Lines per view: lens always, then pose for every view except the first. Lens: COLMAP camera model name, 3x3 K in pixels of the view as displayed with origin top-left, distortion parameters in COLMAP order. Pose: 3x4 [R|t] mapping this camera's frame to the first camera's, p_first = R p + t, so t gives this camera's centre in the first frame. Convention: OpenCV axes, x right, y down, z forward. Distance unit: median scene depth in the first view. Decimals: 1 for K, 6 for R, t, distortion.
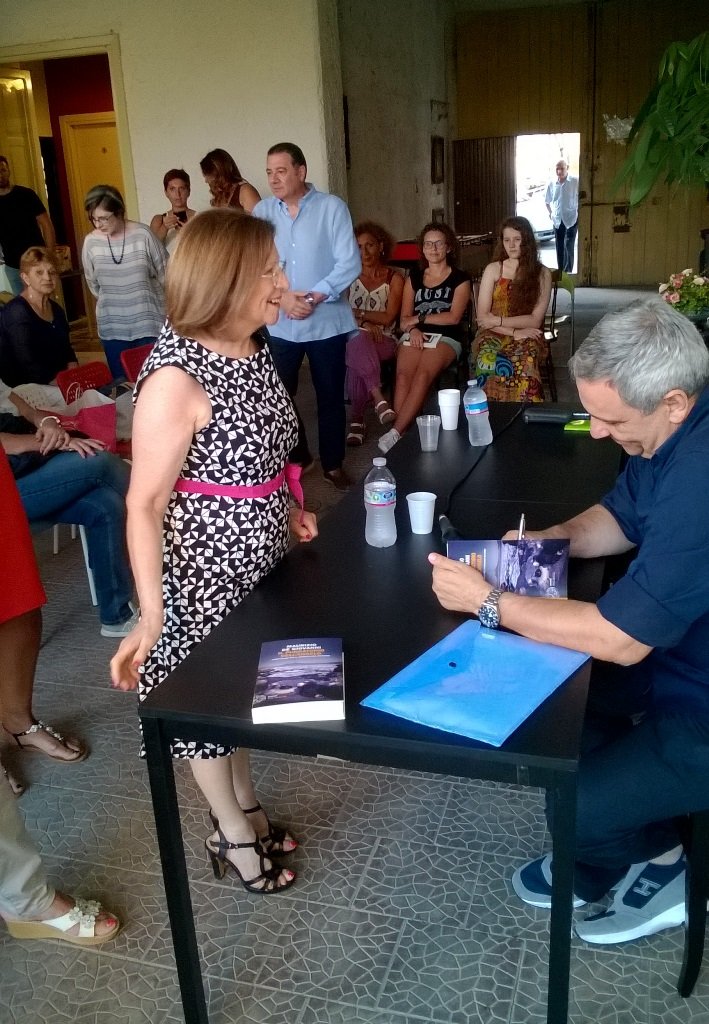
lens RADIAL K [[1019.0, 0, 352.4], [0, 1019.0, 510.5], [0, 0, 1]] dist [-0.044459, 0.000000]
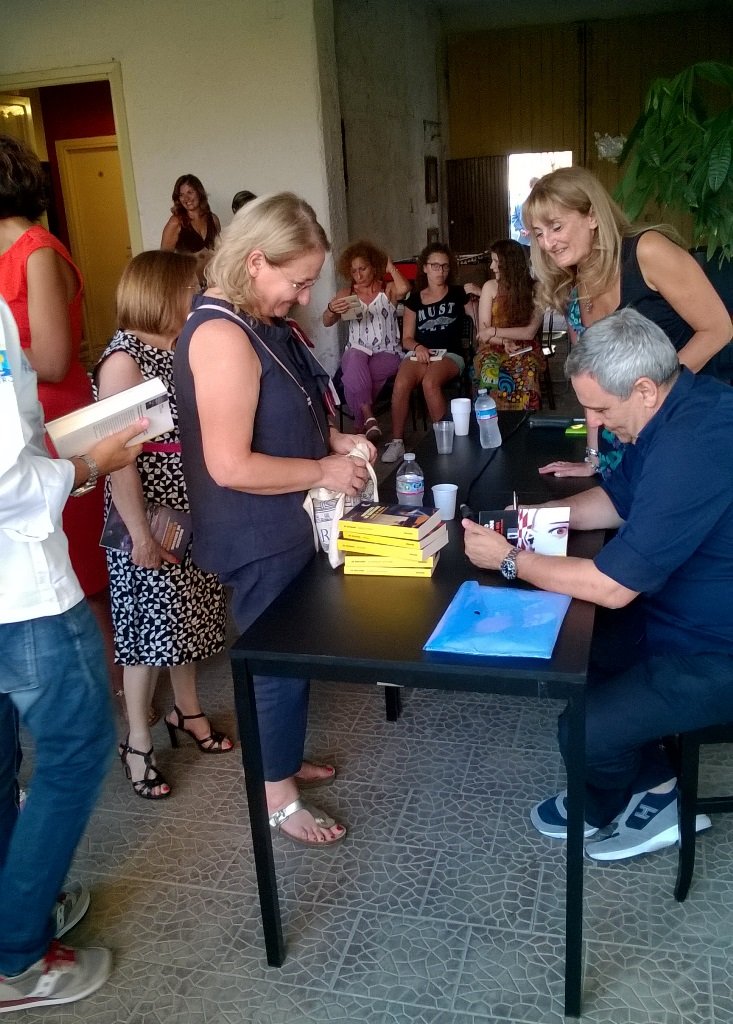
lens RADIAL K [[1028.5, 0, 367.7], [0, 1028.5, 522.6], [0, 0, 1]] dist [-0.028844, 0.000000]
pose [[0.999679, -0.017956, 0.017867, -0.030687], [0.018121, 0.999794, -0.009119, 0.026116], [-0.017699, 0.009440, 0.999799, -0.122765]]
